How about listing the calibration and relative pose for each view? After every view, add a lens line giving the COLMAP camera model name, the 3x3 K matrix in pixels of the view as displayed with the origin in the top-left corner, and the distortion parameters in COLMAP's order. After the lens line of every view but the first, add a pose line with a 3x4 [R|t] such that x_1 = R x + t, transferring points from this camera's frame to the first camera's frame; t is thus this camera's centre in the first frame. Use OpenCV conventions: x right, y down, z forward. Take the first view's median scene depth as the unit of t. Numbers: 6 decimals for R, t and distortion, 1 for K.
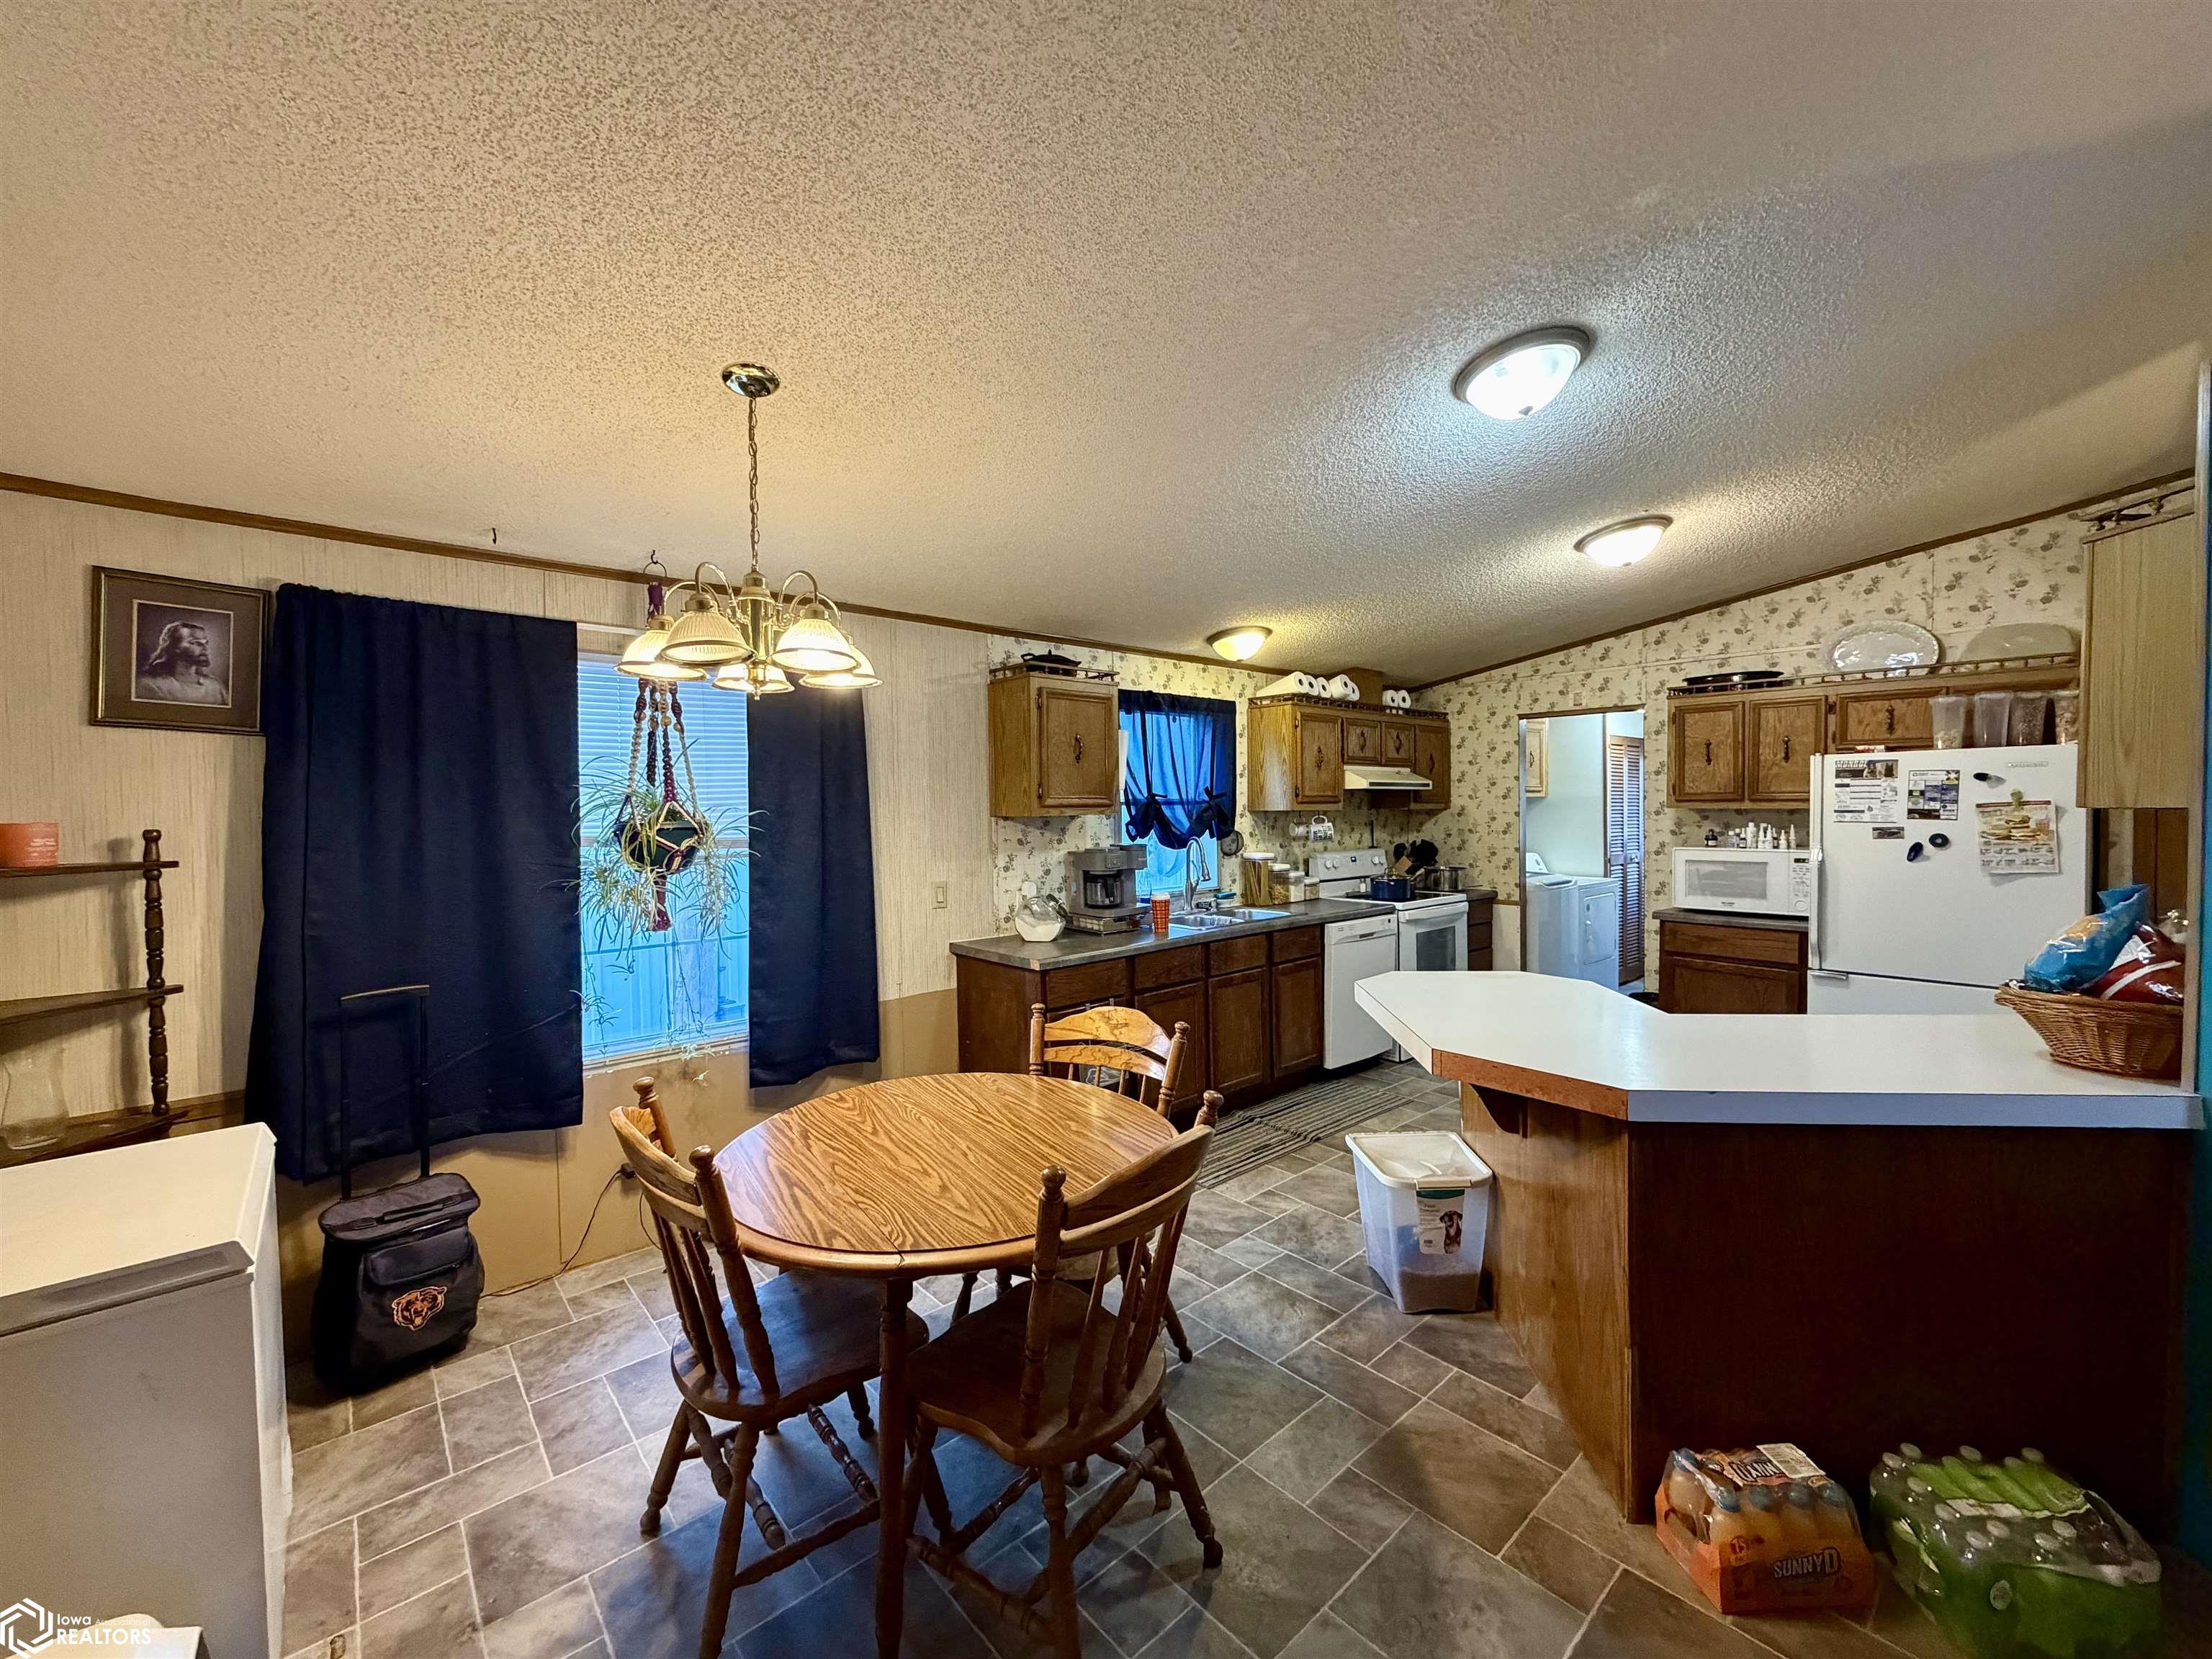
lens RADIAL K [[881.4, 0, 1103.6], [0, 881.4, 825.4], [0, 0, 1]] dist [-0.000577, 0.000302]
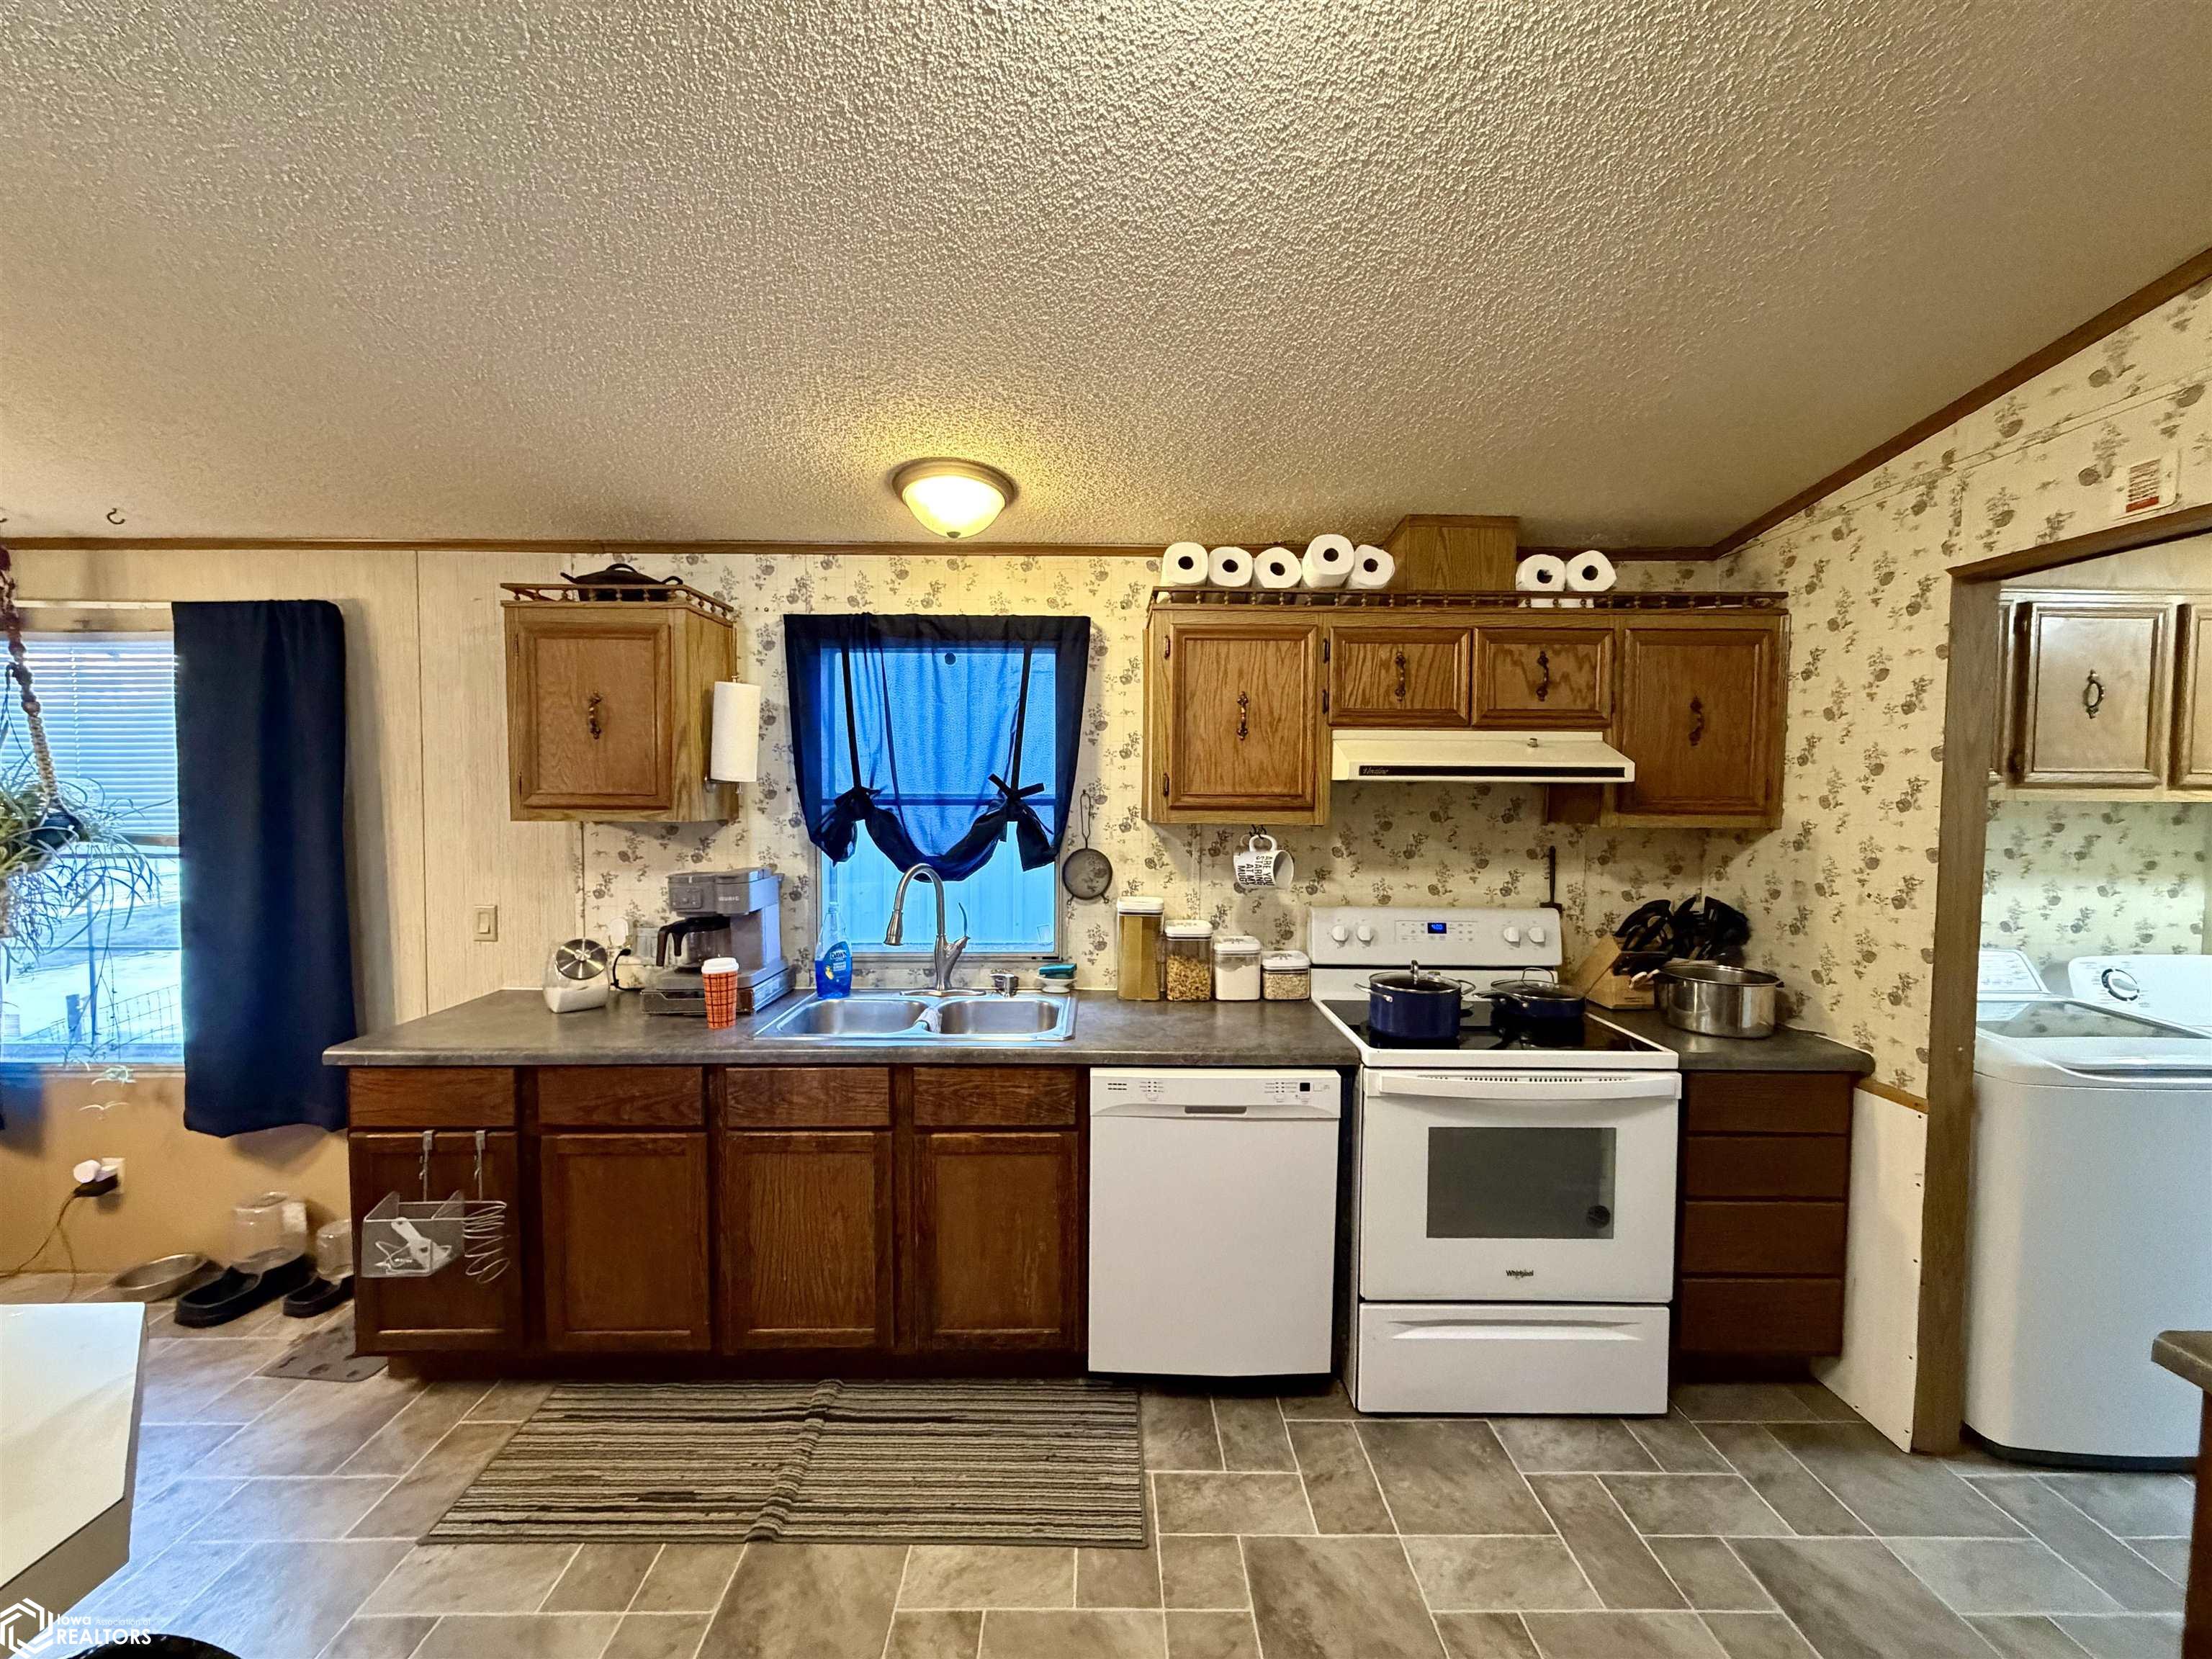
lens RADIAL K [[881.4, 0, 1103.6], [0, 881.4, 825.4], [0, 0, 1]] dist [-0.000577, 0.000302]
pose [[0.755934, 0.044964, -0.653102, 0.562683], [-0.027416, 0.998938, 0.037041, -0.035978], [0.654074, -0.010095, 0.756363, 0.648436]]
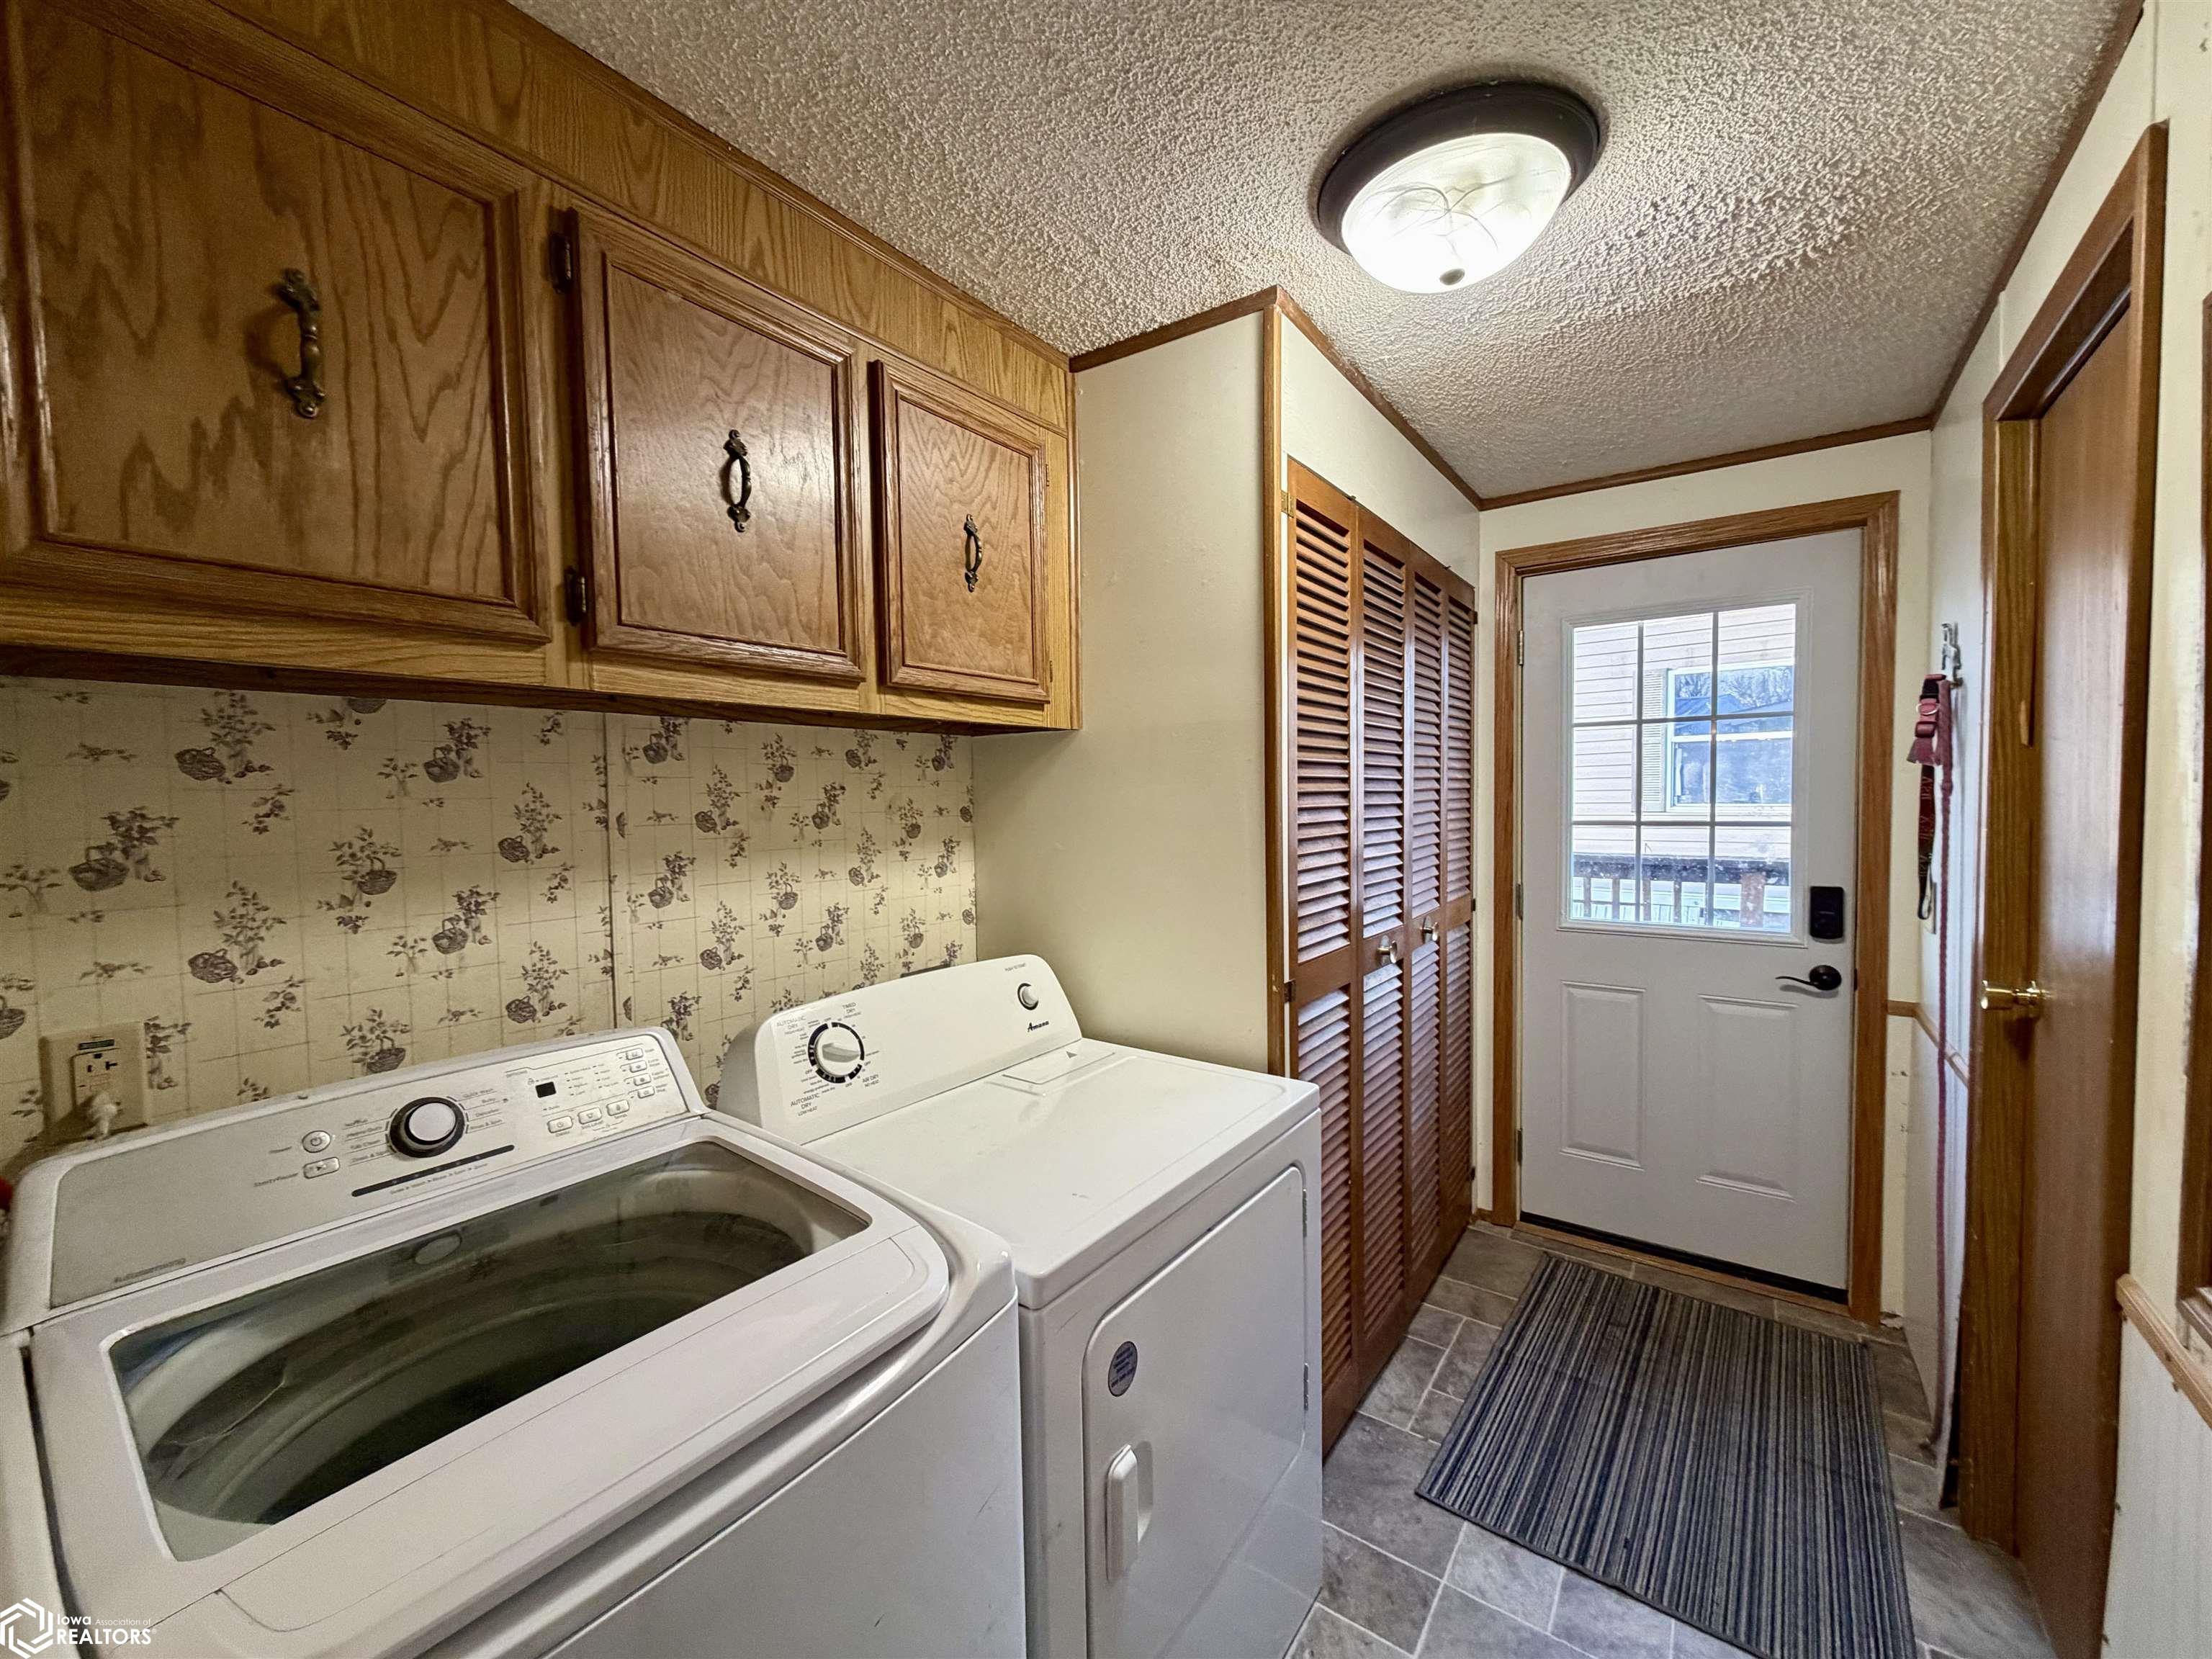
lens RADIAL K [[881.4, 0, 1103.6], [0, 881.4, 825.4], [0, 0, 1]] dist [-0.000577, 0.000302]
pose [[0.977814, -0.010296, 0.209224, 0.675093], [0.006139, 0.999771, 0.020509, -0.020878], [-0.209387, -0.018769, 0.977653, 1.036000]]
